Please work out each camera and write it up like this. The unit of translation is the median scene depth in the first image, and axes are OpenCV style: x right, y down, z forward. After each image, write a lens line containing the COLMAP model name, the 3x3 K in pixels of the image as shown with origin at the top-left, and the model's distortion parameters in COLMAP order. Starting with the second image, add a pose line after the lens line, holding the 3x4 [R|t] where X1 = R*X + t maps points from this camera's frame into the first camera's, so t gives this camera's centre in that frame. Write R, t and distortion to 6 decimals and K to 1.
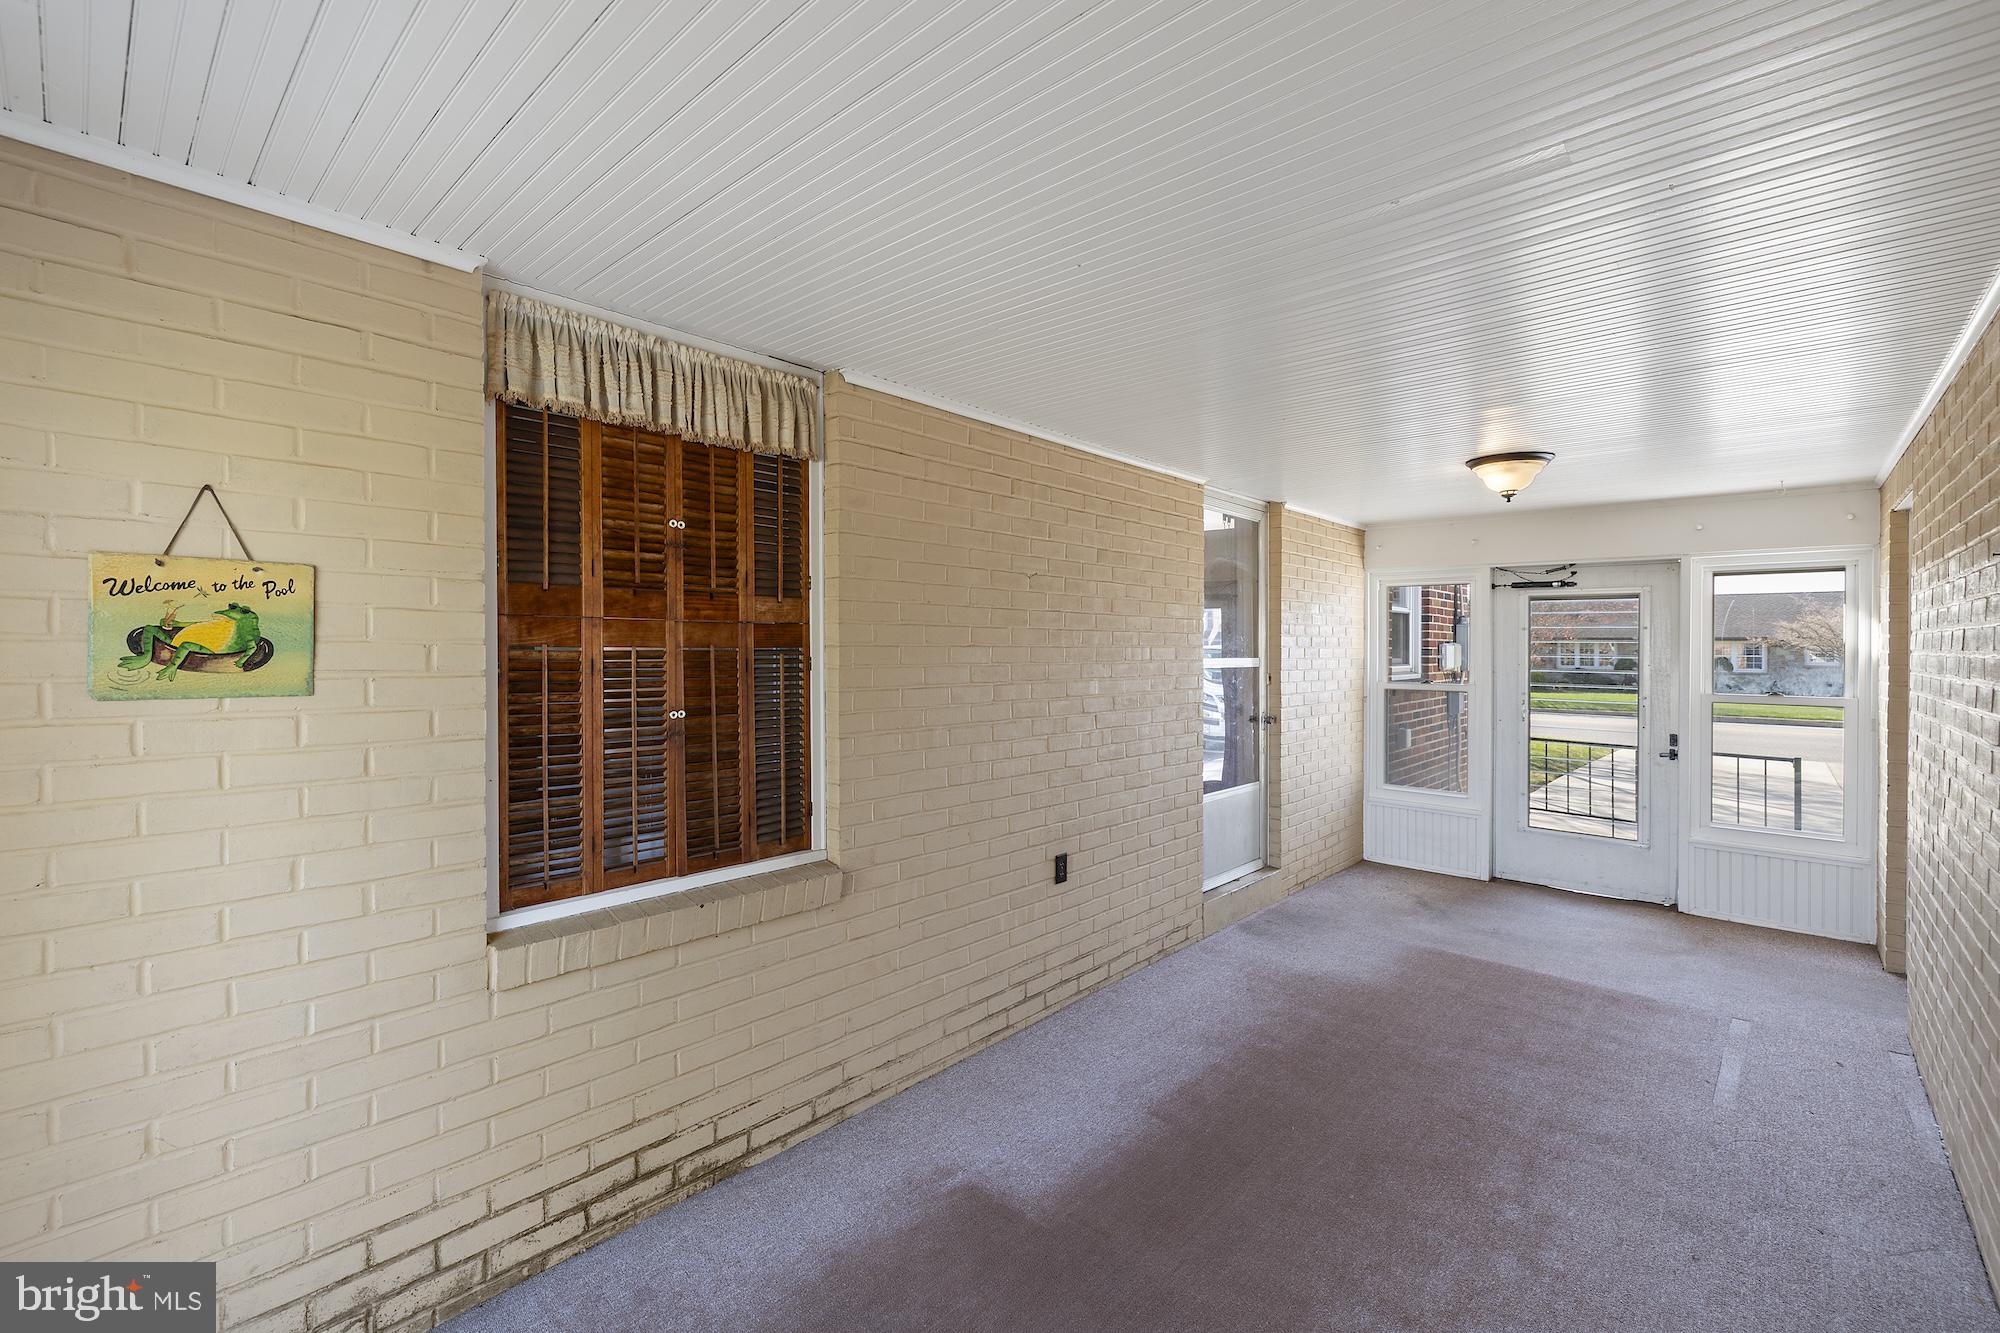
lens RADIAL K [[852.8, 0, 966.4], [0, 852.8, 647.4], [0, 0, 1]] dist [-0.002981, 0.000054]
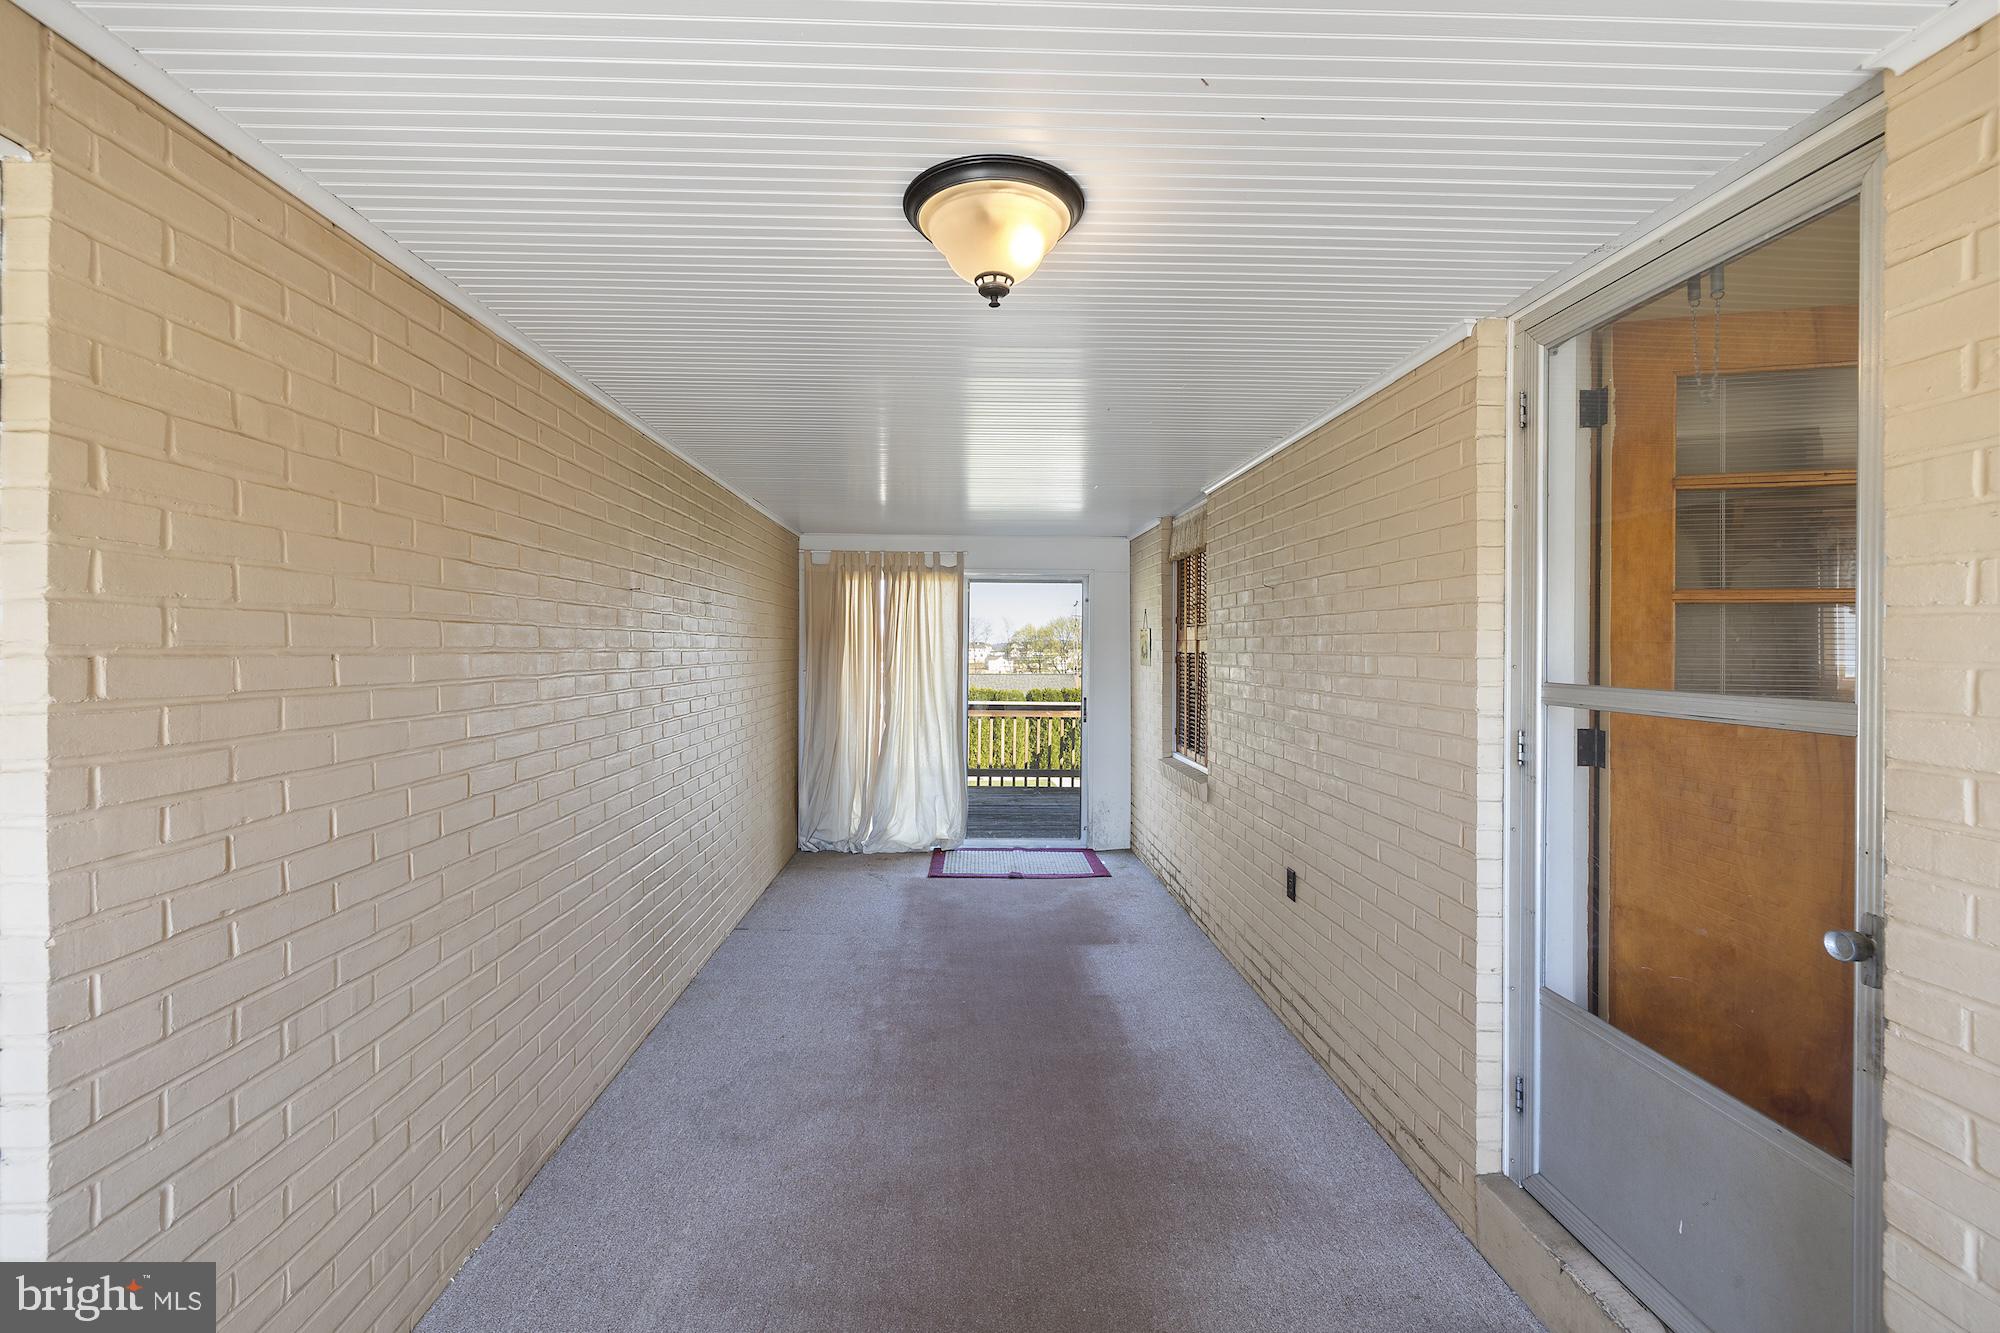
lens RADIAL K [[852.8, 0, 990.6], [0, 852.8, 659.1], [0, 0, 1]] dist [-0.002981, 0.000054]
pose [[-0.697748, 0.000224, -0.716343, 1.266920], [-0.012521, 0.999843, 0.012509, -0.002664], [0.716234, 0.017698, -0.697636, 1.741187]]
